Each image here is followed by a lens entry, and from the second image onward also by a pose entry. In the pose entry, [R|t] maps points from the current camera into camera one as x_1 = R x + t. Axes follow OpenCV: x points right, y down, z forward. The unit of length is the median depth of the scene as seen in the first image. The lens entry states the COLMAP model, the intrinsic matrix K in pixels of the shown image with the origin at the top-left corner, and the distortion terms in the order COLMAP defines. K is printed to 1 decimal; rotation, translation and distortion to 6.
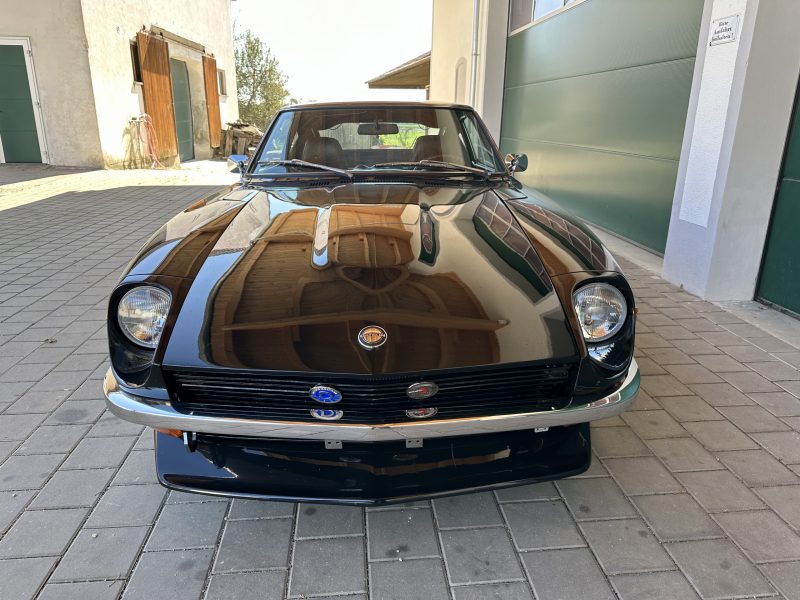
lens RADIAL K [[567.8, 0, 399.7], [0, 567.8, 297.0], [0, 0, 1]] dist [-0.001551, -0.004617]
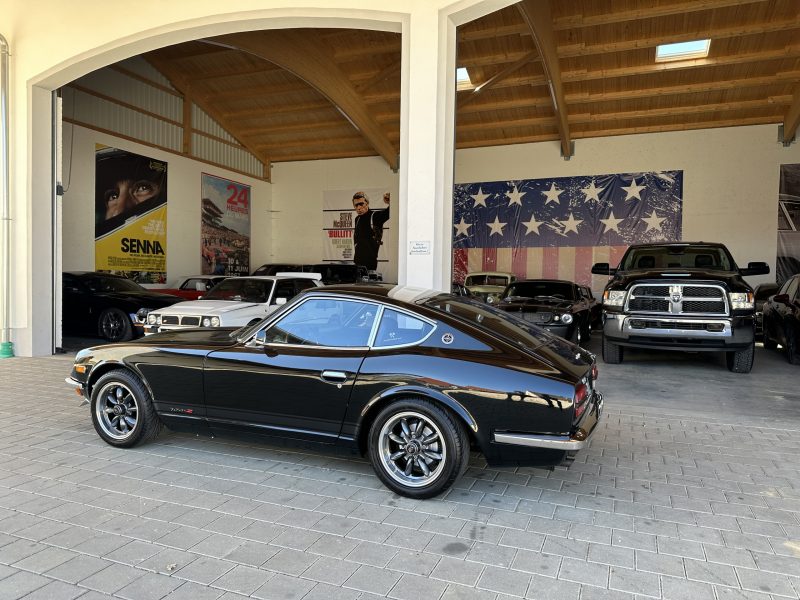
lens RADIAL K [[568.3, 0, 403.1], [0, 568.3, 305.2], [0, 0, 1]] dist [0.017989, -0.024768]
pose [[0.450275, -0.036415, 0.892147, -1.076927], [0.261512, 0.960731, -0.092773, -0.127440], [-0.853735, 0.275081, 0.442117, 0.274386]]
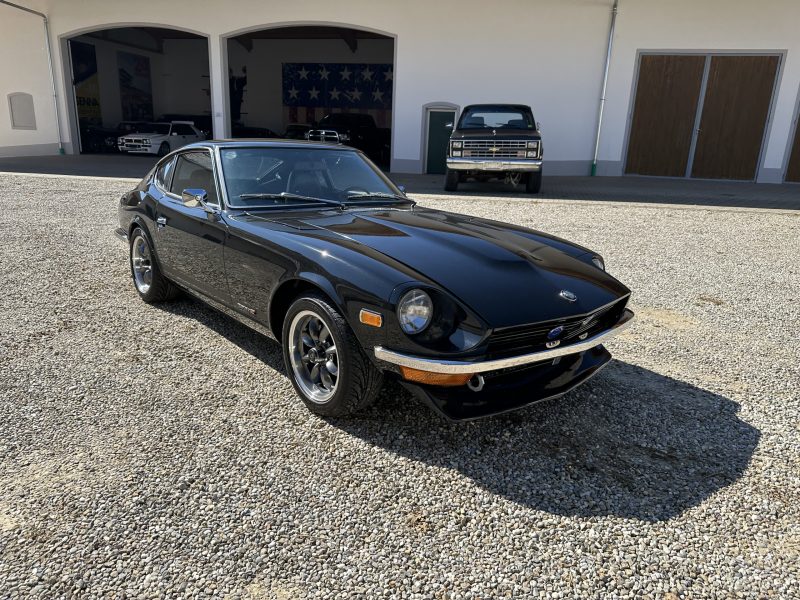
lens RADIAL K [[568.1, 0, 397.4], [0, 568.1, 299.5], [0, 0, 1]] dist [0.011168, -0.016758]
pose [[0.321779, -0.260544, 0.910261, -4.668501], [0.255557, 0.949611, 0.181468, 0.750894], [-0.911674, 0.174231, 0.372149, -2.567476]]
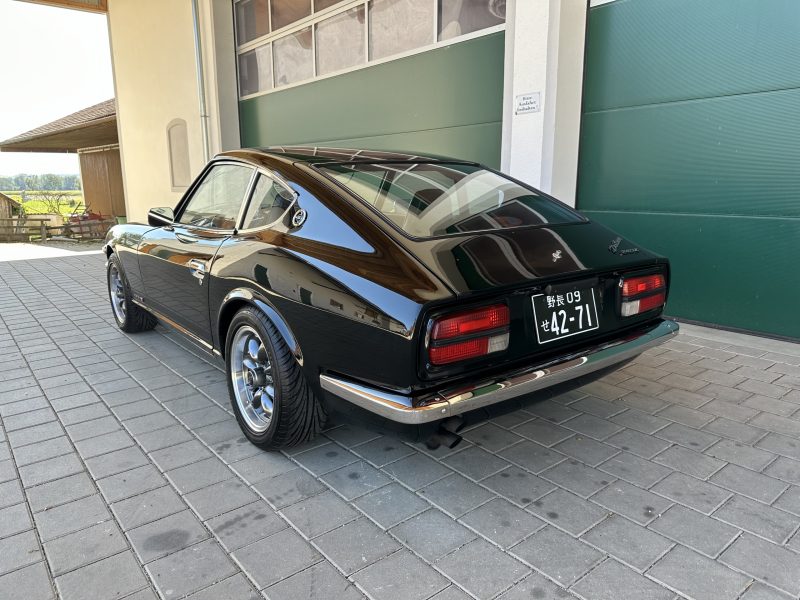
lens RADIAL K [[570.2, 0, 402.9], [0, 570.2, 303.4], [0, 0, 1]] dist [0.004012, -0.007965]
pose [[0.827852, -0.130446, 0.545568, -0.445003], [0.183890, 0.981950, -0.044251, -0.006011], [-0.529948, 0.136958, 0.836897, 0.100679]]
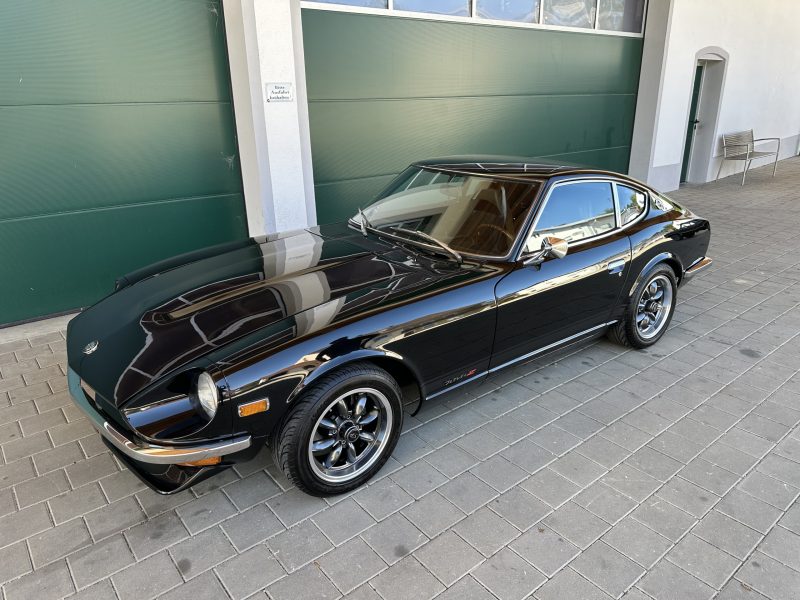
lens RADIAL K [[568.1, 0, 397.4], [0, 568.1, 299.5], [0, 0, 1]] dist [0.011168, -0.016758]
pose [[-0.556524, -0.280597, 0.782014, -0.804829], [0.264733, 0.832293, 0.487036, -0.634627], [-0.787526, 0.478072, -0.388908, 1.520017]]
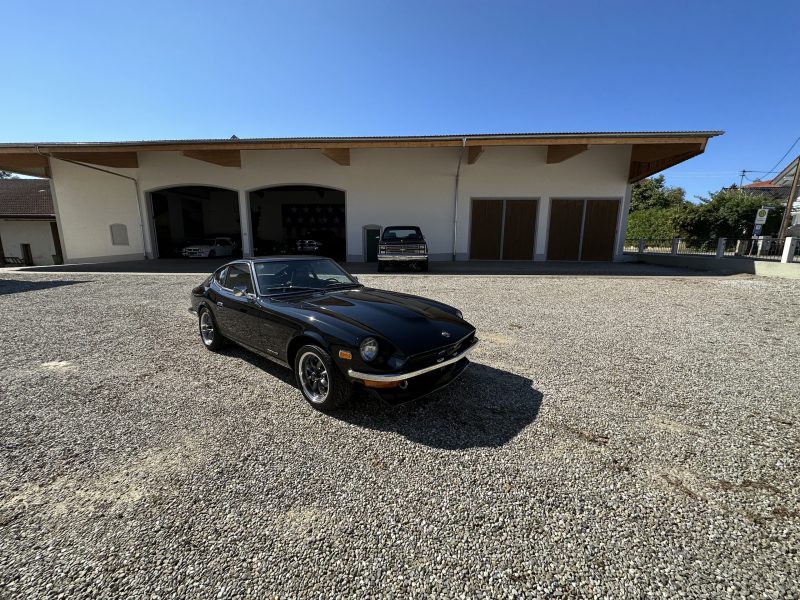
lens RADIAL K [[321.2, 0, 400.6], [0, 321.2, 301.1], [0, 0, 1]] dist [-0.003082, -0.000297]
pose [[0.166685, -0.198258, 0.965873, -4.820899], [0.290842, 0.945878, 0.143962, 0.617427], [-0.942140, 0.256920, 0.215326, -2.619343]]
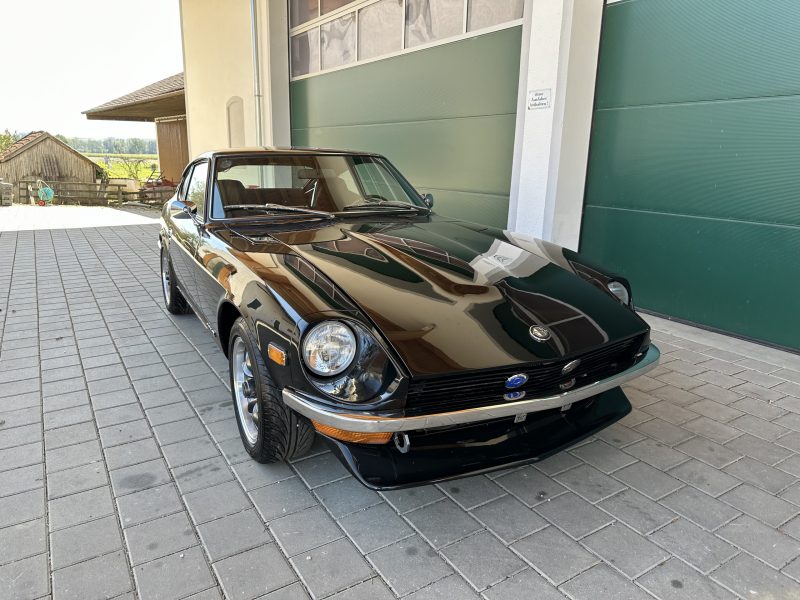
lens RADIAL K [[568.7, 0, 394.3], [0, 568.7, 298.3], [0, 0, 1]] dist [0.005973, -0.003708]
pose [[0.893711, -0.104854, 0.436218, -0.372658], [0.127808, 0.991520, -0.023517, -0.010046], [-0.430053, 0.076770, 0.899533, -0.037750]]
